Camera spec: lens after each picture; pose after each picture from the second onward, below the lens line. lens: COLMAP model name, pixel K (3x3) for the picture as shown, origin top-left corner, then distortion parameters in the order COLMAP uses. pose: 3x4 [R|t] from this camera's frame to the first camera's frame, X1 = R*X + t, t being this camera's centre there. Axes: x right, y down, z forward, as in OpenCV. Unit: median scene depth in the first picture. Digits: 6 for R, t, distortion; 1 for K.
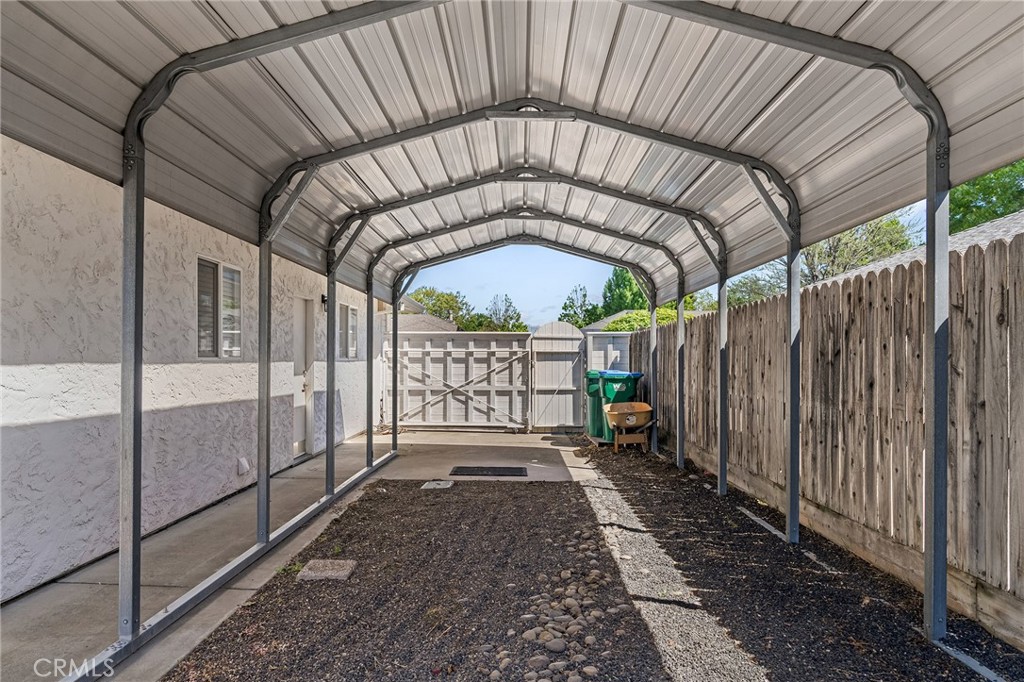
lens RADIAL K [[649.0, 0, 512.3], [0, 649.0, 357.8], [0, 0, 1]] dist [0.000018, -0.000012]
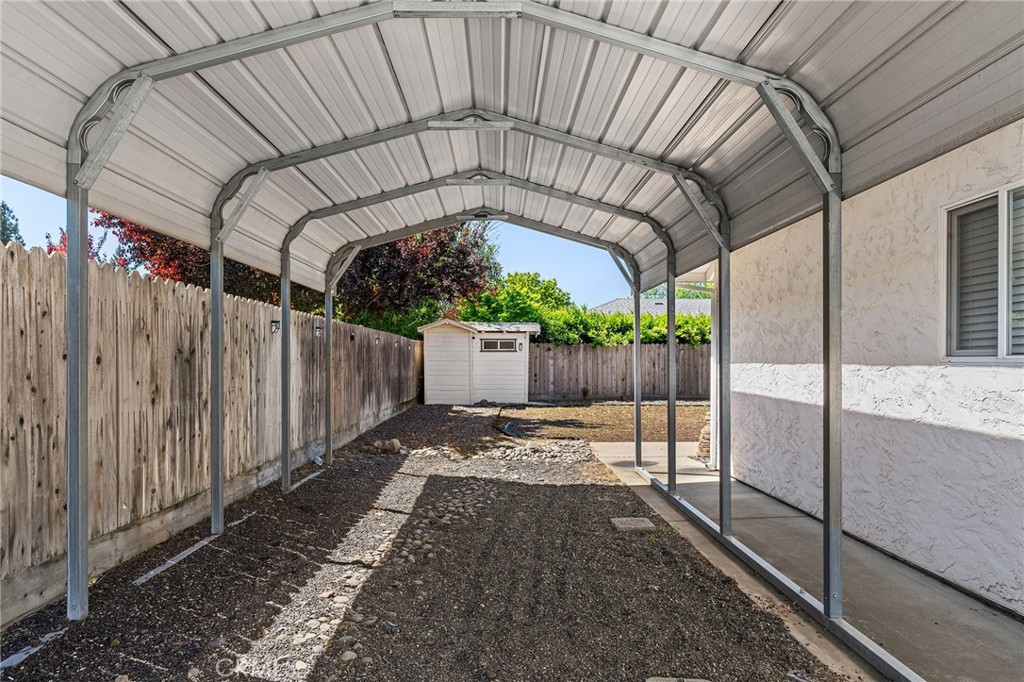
lens RADIAL K [[661.4, 0, 511.7], [0, 661.4, 361.3], [0, 0, 1]] dist [-0.000398, -0.000077]
pose [[-0.999492, -0.004860, -0.031492, -0.004262], [-0.004778, 0.999985, -0.002695, 0.009771], [0.031505, -0.002543, -0.999500, 2.142056]]
